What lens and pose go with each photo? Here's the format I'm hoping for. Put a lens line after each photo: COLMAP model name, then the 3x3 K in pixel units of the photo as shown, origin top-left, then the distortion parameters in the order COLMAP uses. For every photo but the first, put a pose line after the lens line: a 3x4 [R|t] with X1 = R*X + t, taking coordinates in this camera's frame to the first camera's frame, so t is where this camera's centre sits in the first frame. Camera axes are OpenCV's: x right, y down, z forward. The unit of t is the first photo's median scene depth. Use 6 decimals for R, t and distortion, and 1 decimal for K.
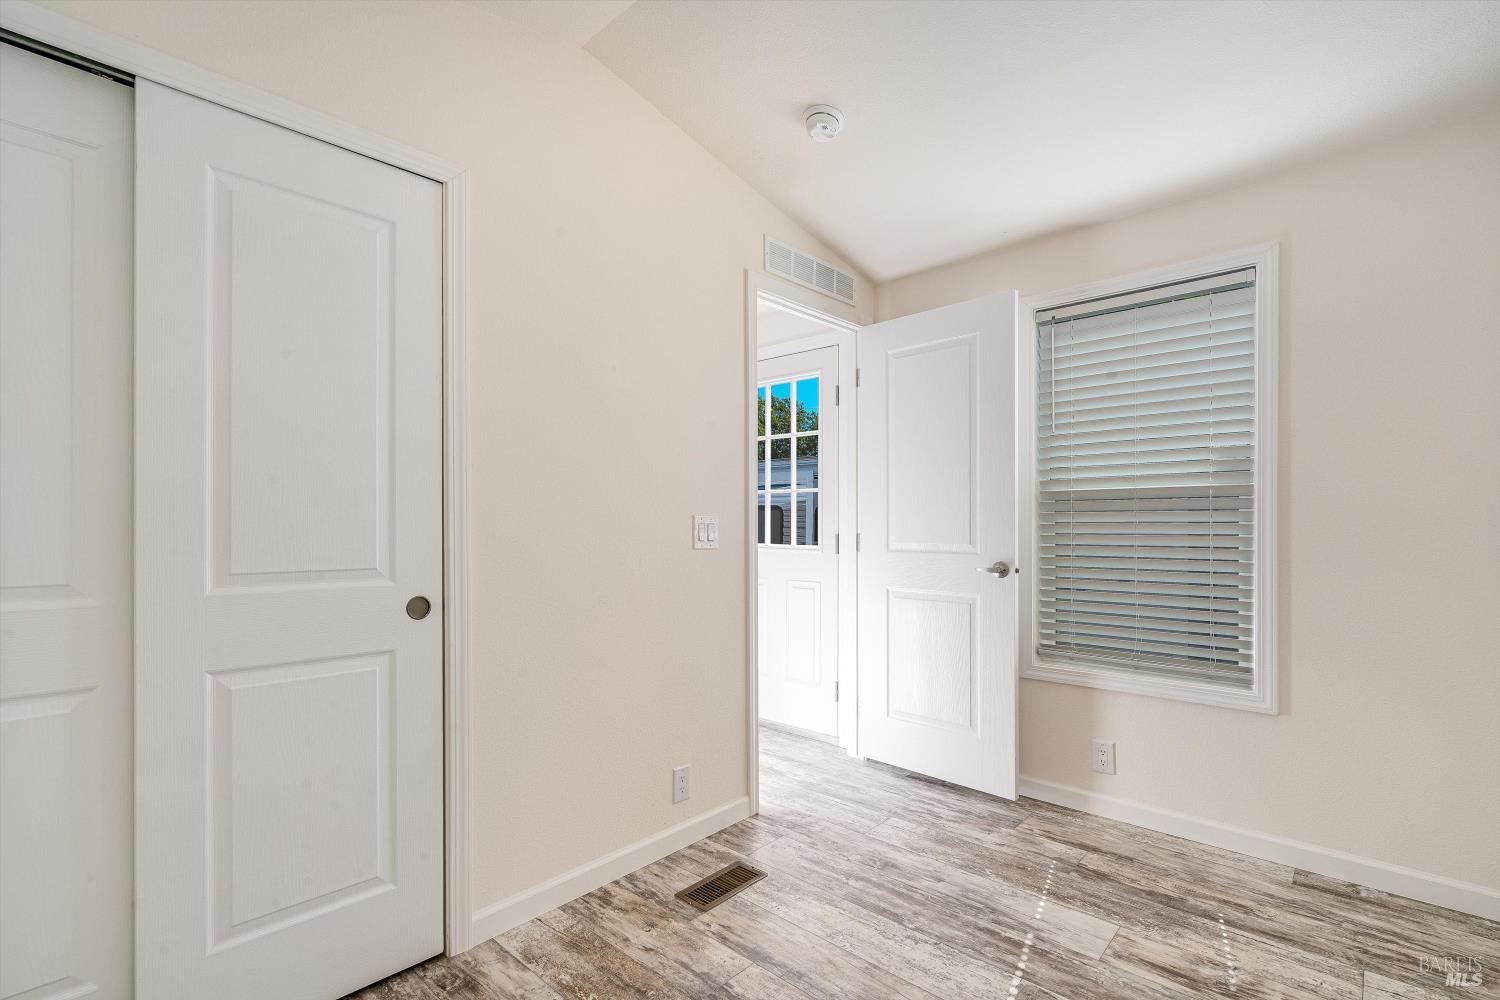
lens RADIAL K [[691.9, 0, 747.5], [0, 691.9, 519.1], [0, 0, 1]] dist [-0.013111, -0.000536]
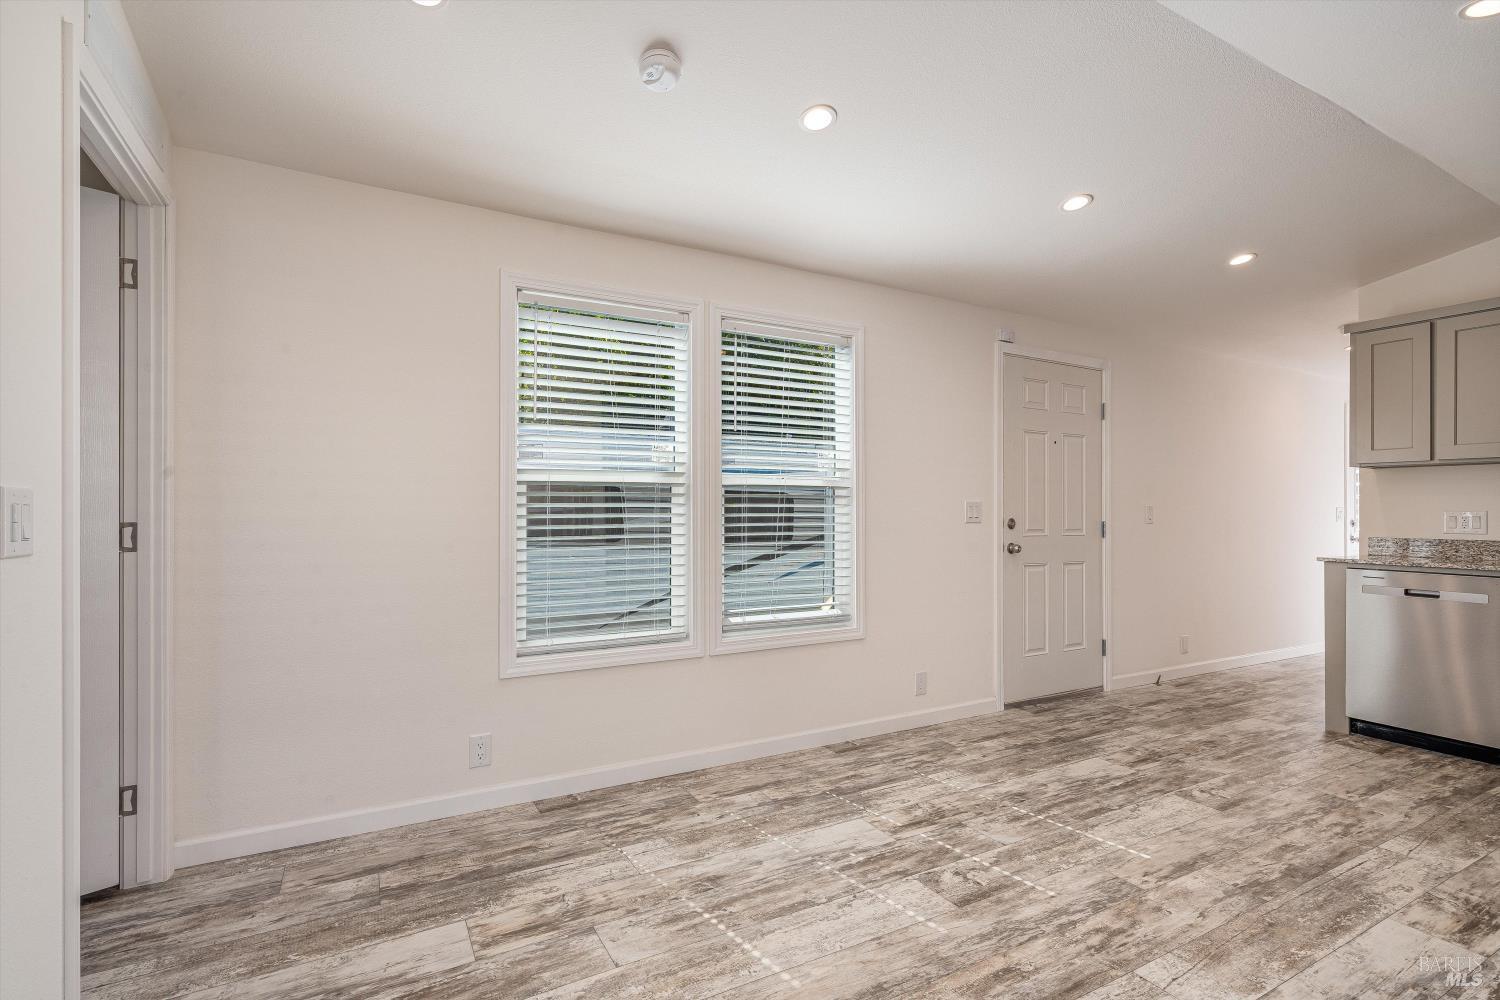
lens RADIAL K [[702.5, 0, 750.0], [0, 702.5, 500.0], [0, 0, 1]] dist [-0.012919, 0.019402]
pose [[0.312170, 0.020389, 0.949808, -0.326784], [-0.005388, 0.999792, -0.019692, 0.002681], [-0.950011, 0.001030, 0.312215, 0.308844]]
